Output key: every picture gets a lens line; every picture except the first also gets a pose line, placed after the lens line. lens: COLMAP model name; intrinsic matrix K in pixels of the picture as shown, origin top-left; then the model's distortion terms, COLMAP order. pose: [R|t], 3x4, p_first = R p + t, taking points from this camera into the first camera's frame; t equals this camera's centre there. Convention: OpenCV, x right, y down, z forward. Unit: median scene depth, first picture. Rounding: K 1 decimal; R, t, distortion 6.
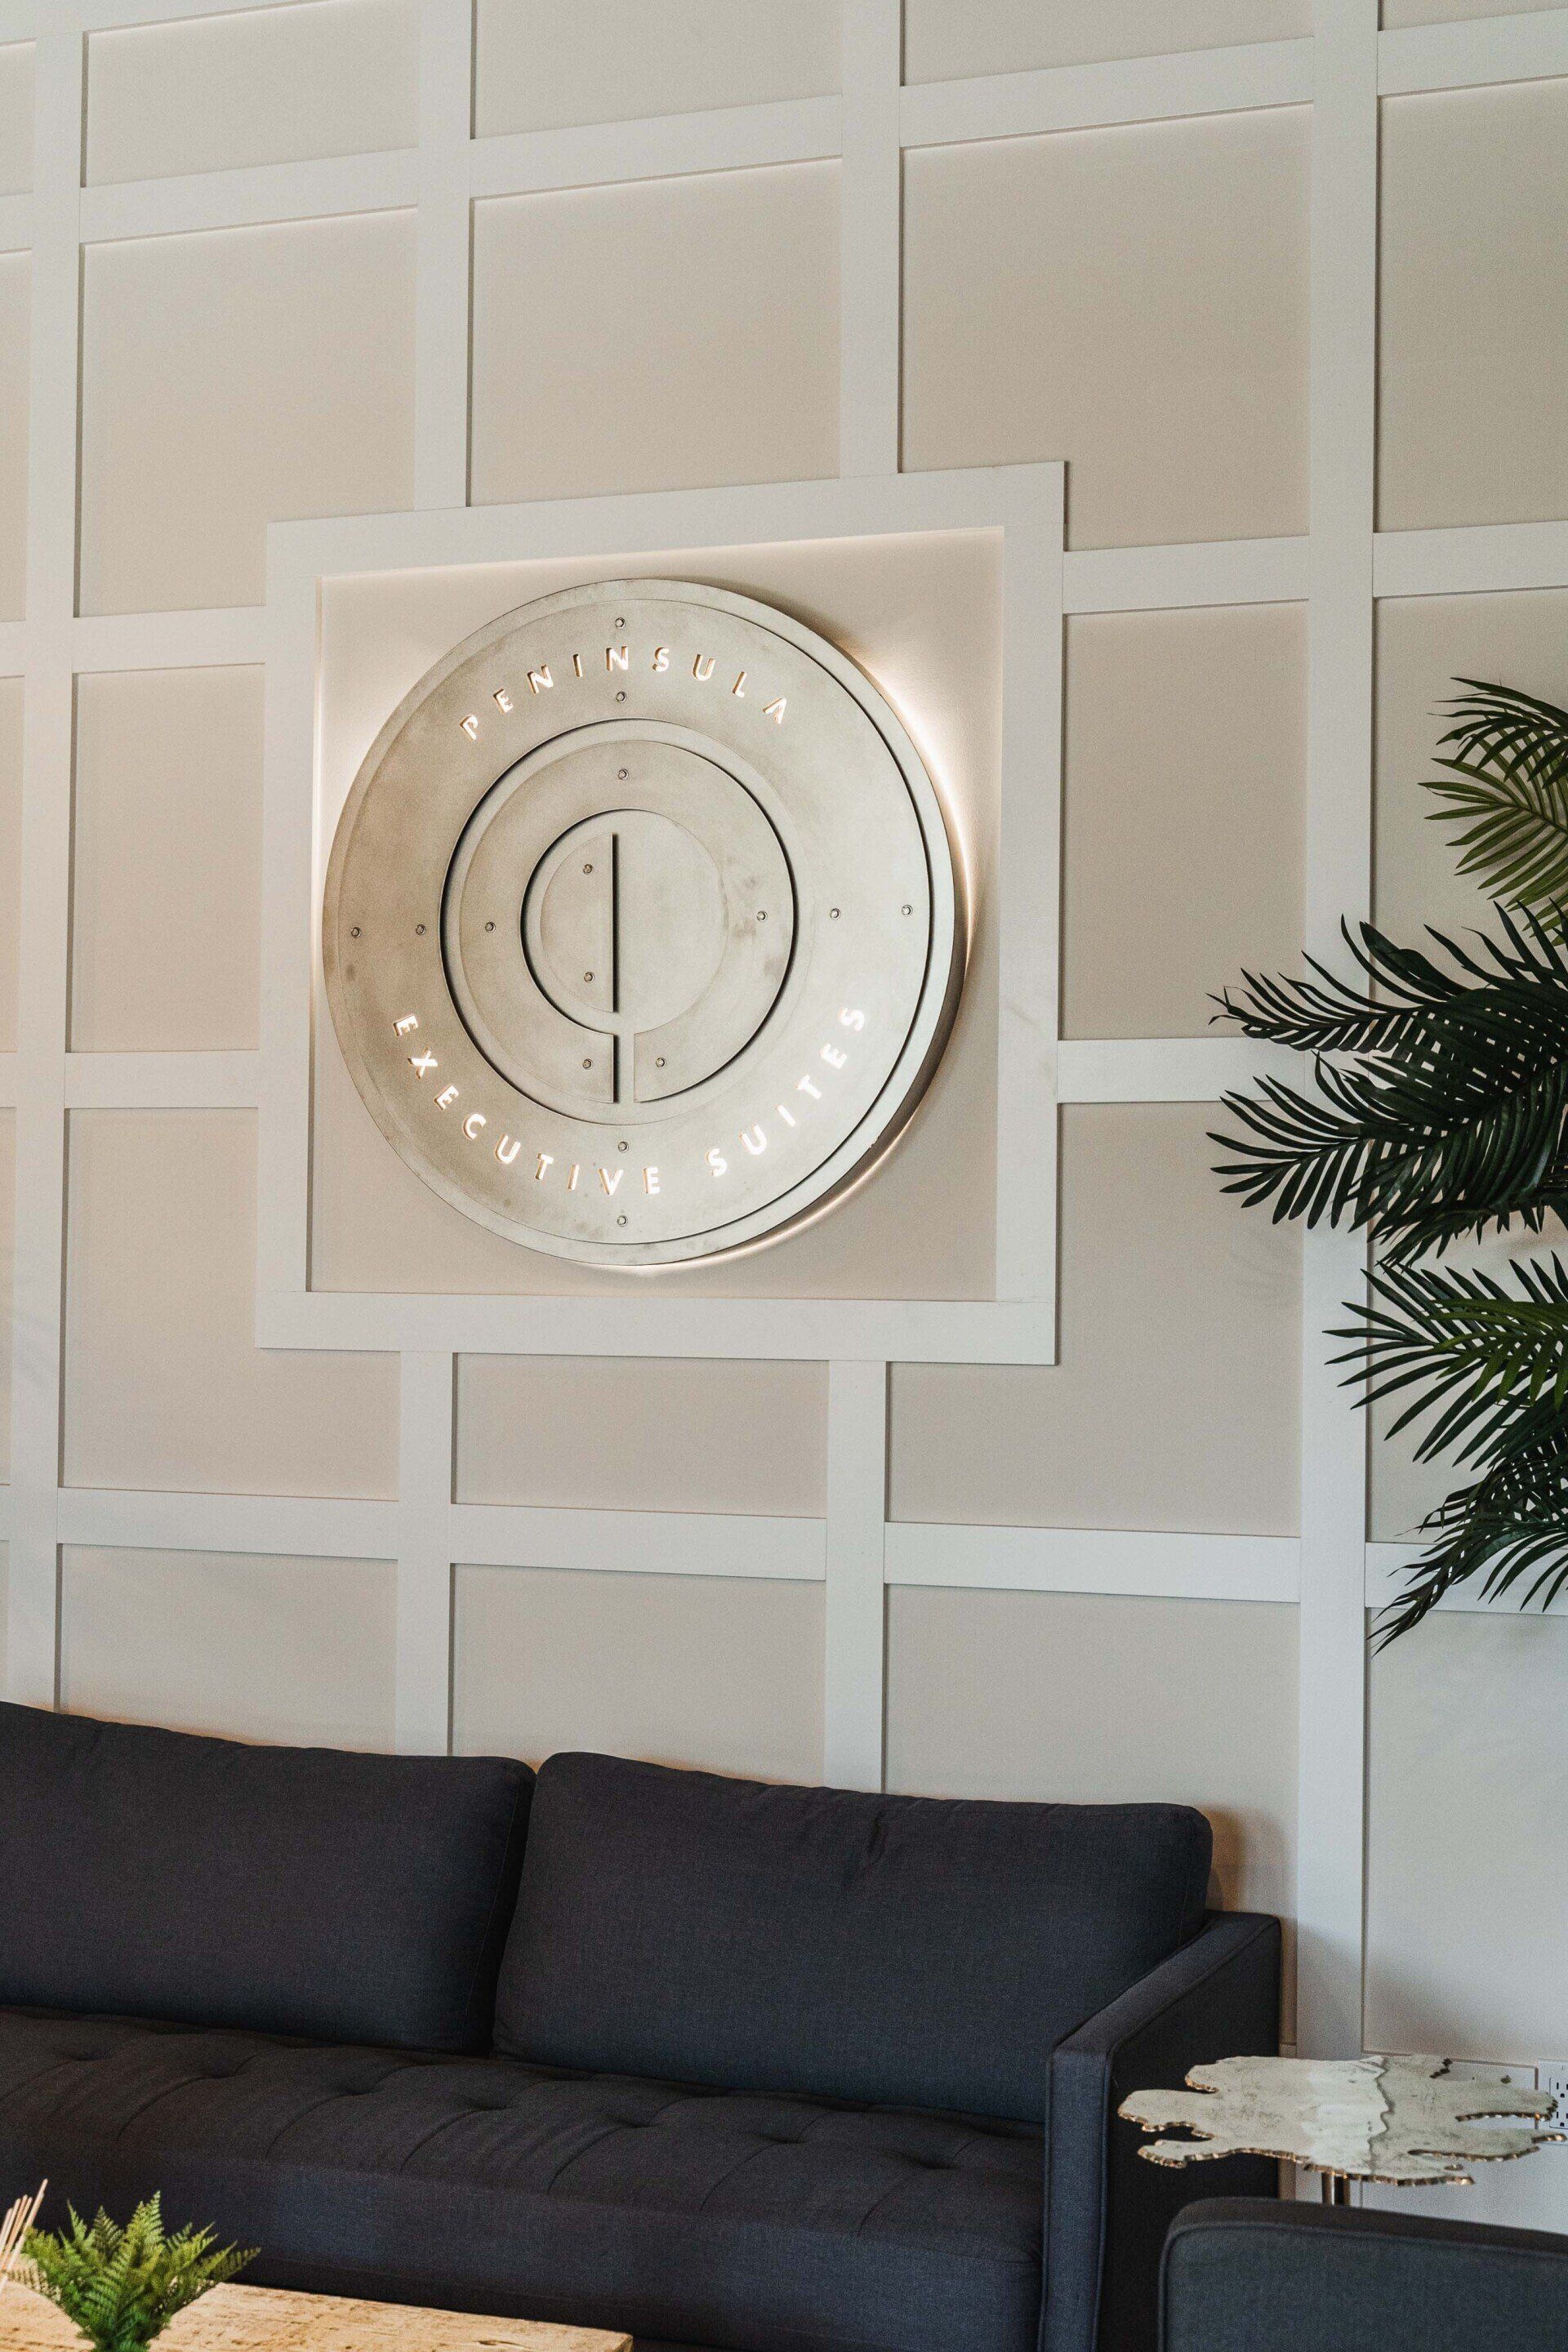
lens RADIAL K [[3350.5, 0, 784.0], [0, 3350.5, 1176.0], [0, 0, 1]] dist [0.023746, -0.056971]
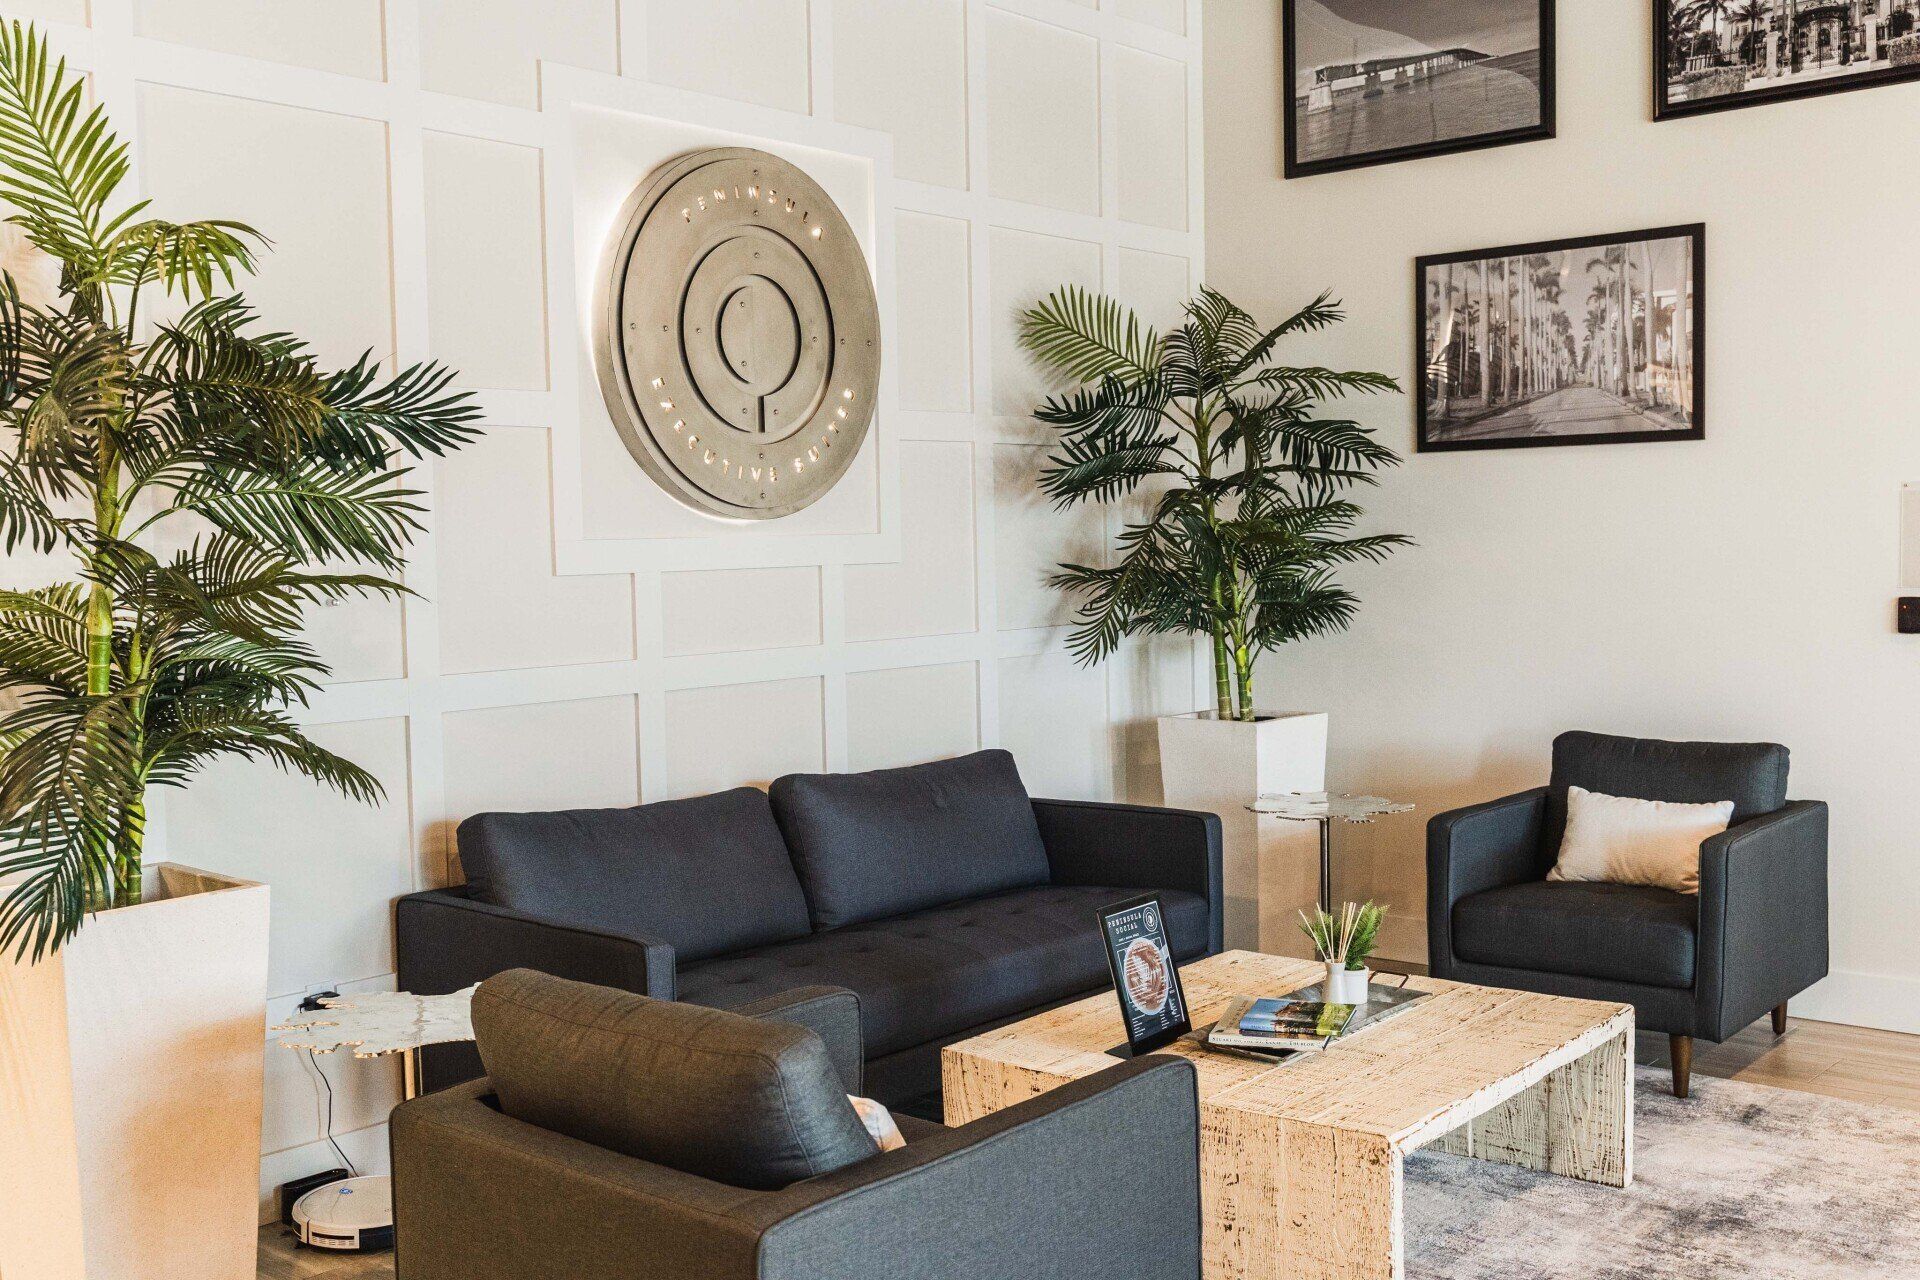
lens RADIAL K [[1878.2, 0, 956.8], [0, 1878.2, 642.7], [0, 0, 1]] dist [0.002054, -0.016257]
pose [[0.353088, -0.072206, 0.932800, -1.024277], [-0.000766, 0.996995, 0.077465, 0.014659], [-0.935590, -0.028067, 0.351972, 0.535086]]
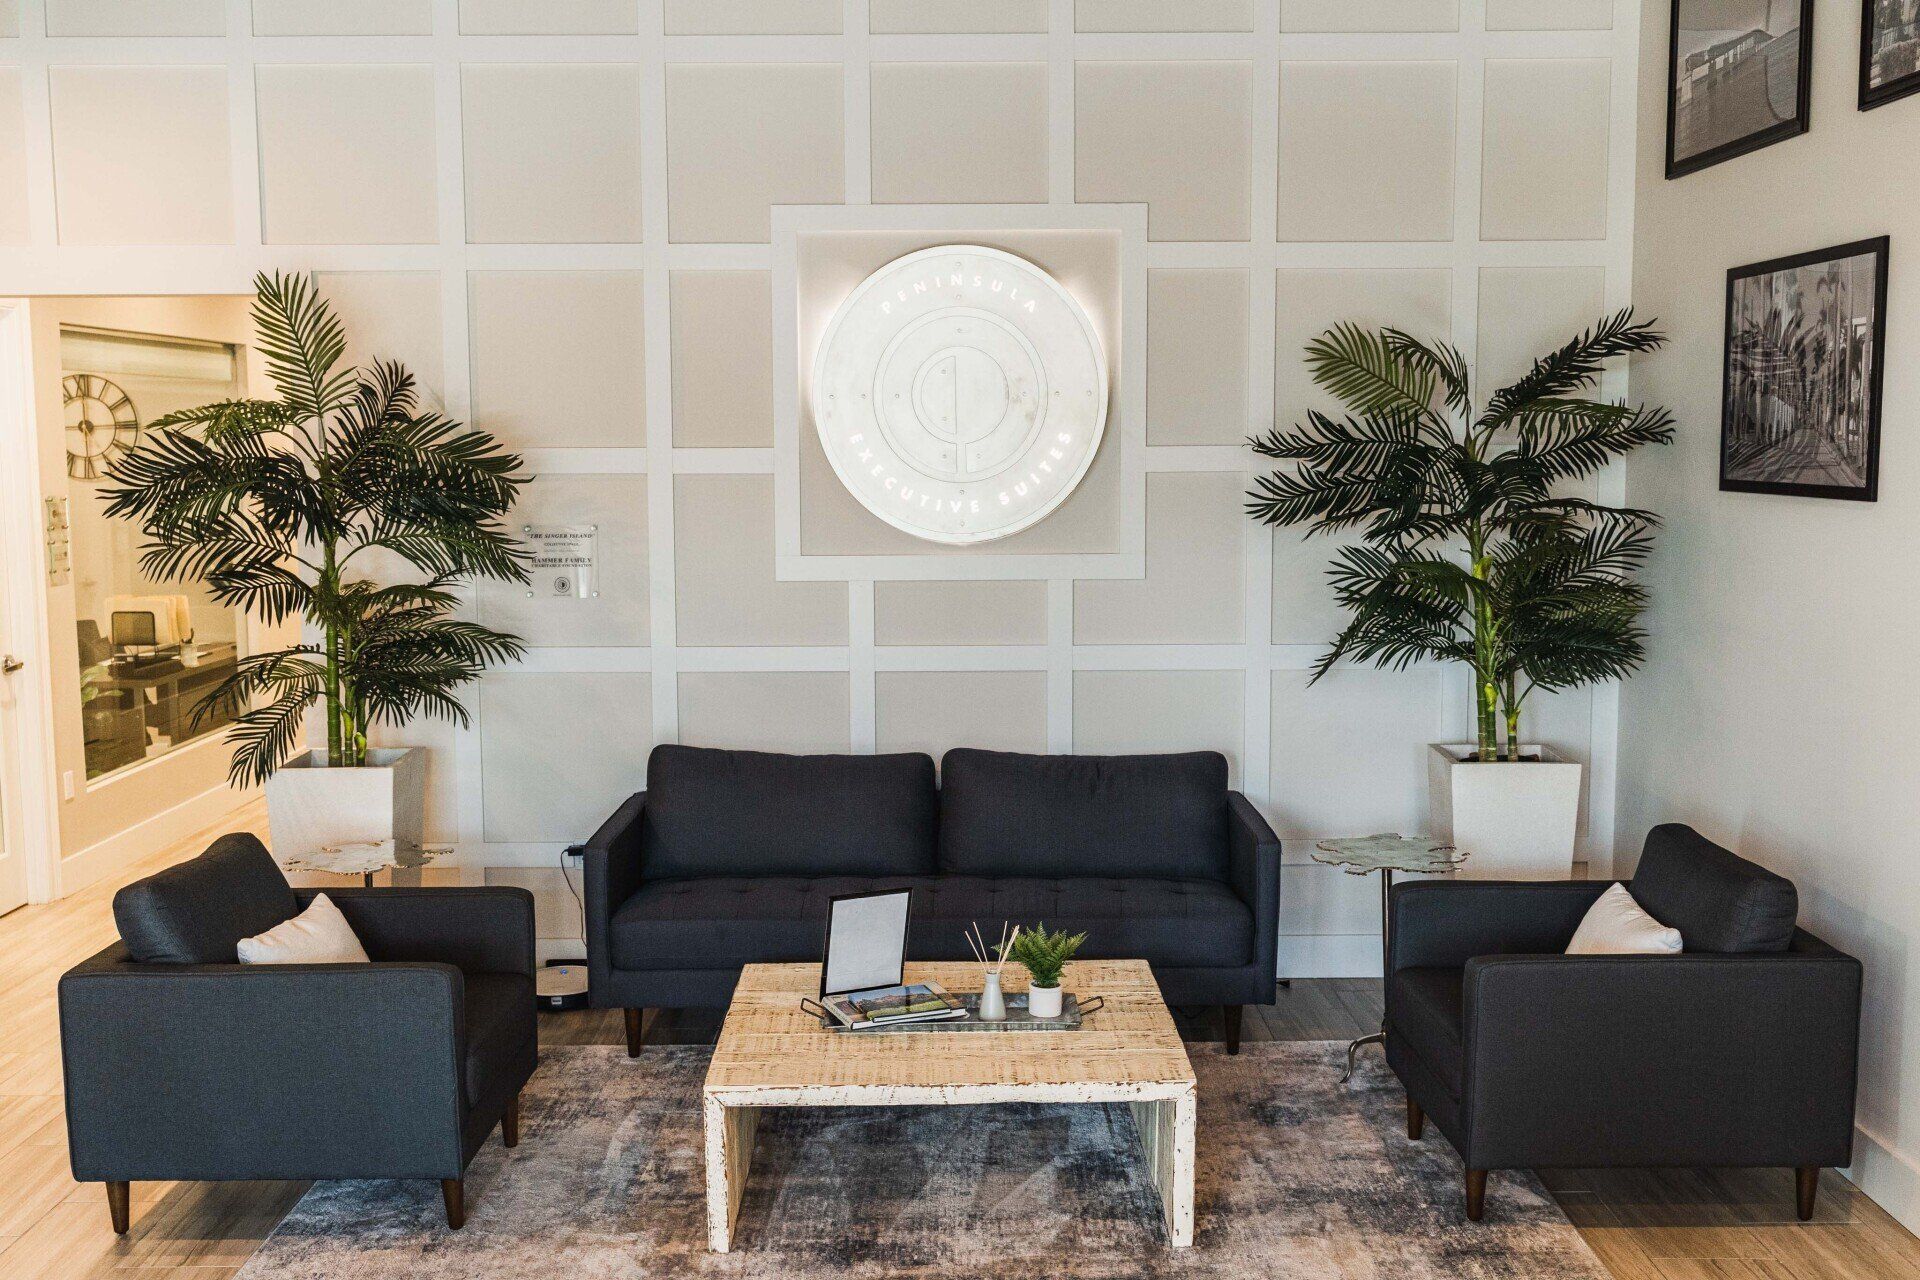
lens RADIAL K [[1878.2, 0, 956.8], [0, 1878.2, 642.7], [0, 0, 1]] dist [0.002054, -0.016257]
pose [[0.937106, -0.052548, 0.345068, -0.521910], [0.005303, 0.990632, 0.136456, -0.085555], [-0.349006, -0.126044, 0.928605, -0.237623]]
